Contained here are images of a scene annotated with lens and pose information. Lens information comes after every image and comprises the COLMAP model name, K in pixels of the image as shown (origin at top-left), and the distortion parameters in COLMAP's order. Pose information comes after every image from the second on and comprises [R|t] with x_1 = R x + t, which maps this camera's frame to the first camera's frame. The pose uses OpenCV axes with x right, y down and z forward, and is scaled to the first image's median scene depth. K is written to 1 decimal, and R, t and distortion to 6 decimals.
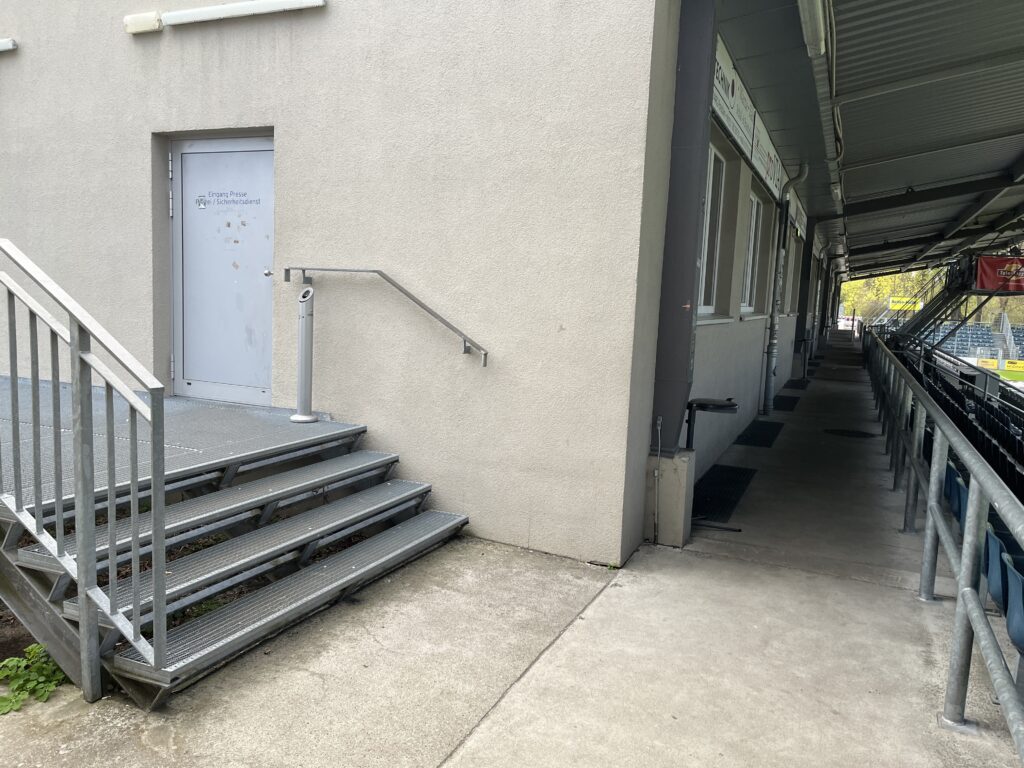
lens RADIAL K [[777.6, 0, 512.8], [0, 777.6, 384.0], [0, 0, 1]] dist [0.004671, 0.000863]
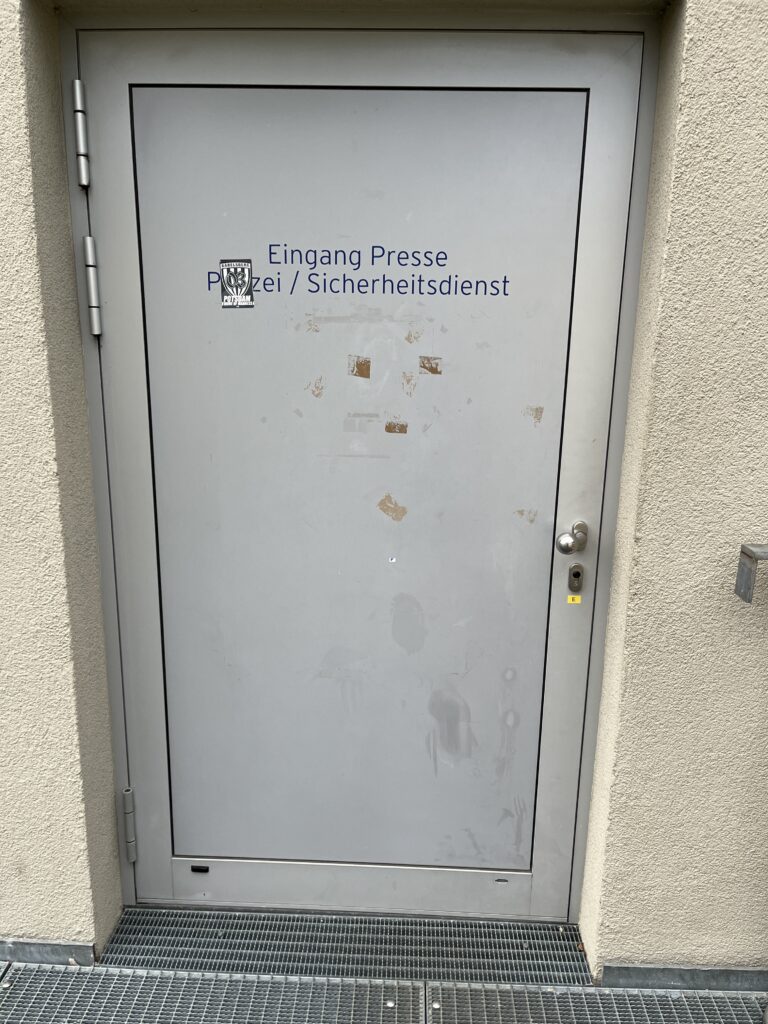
lens RADIAL K [[777.6, 0, 383.3], [0, 777.6, 513.8], [0, 0, 1]] dist [0.004671, 0.000863]
pose [[0.928641, -0.112623, 0.353472, -0.464996], [0.064717, 0.987376, 0.144573, -0.193087], [-0.365292, -0.111380, 0.924206, 0.732703]]
